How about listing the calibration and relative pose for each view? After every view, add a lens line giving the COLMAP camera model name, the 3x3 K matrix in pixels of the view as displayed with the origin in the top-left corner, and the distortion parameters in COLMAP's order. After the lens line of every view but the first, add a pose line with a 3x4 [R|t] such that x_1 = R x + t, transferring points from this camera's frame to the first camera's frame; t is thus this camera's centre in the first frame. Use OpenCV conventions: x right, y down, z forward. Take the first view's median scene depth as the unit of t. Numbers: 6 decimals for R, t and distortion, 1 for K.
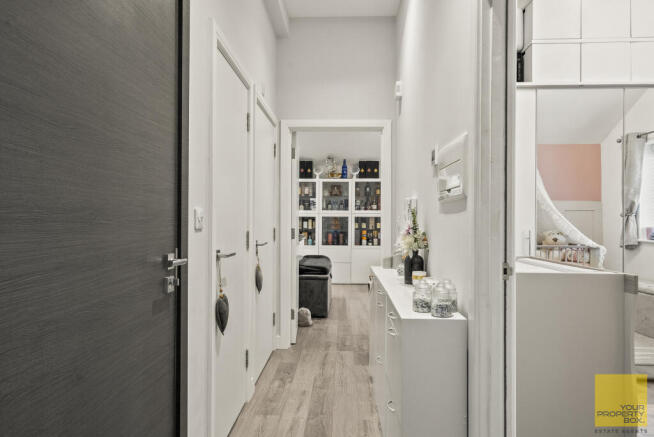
lens RADIAL K [[408.6, 0, 326.9], [0, 408.6, 220.5], [0, 0, 1]] dist [0.023592, -0.001492]
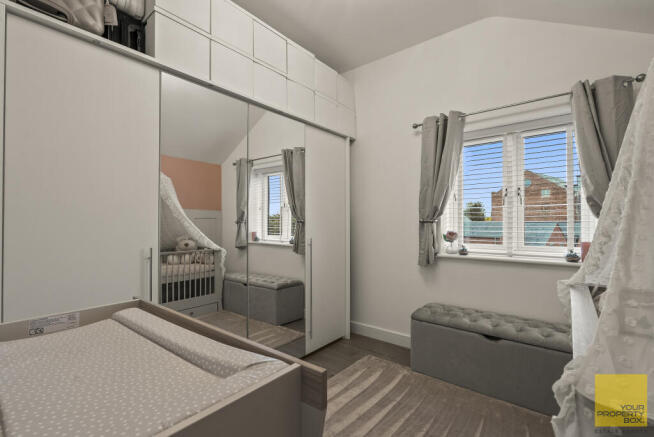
lens RADIAL K [[300.8, 0, 325.0], [0, 300.8, 223.4], [0, 0, 1]] dist [0.002833, 0.000445]
pose [[0.594867, -0.003026, 0.803818, 0.134469], [-0.003585, 0.999973, 0.006418, -0.017870], [-0.803816, -0.006699, 0.594840, 0.234056]]
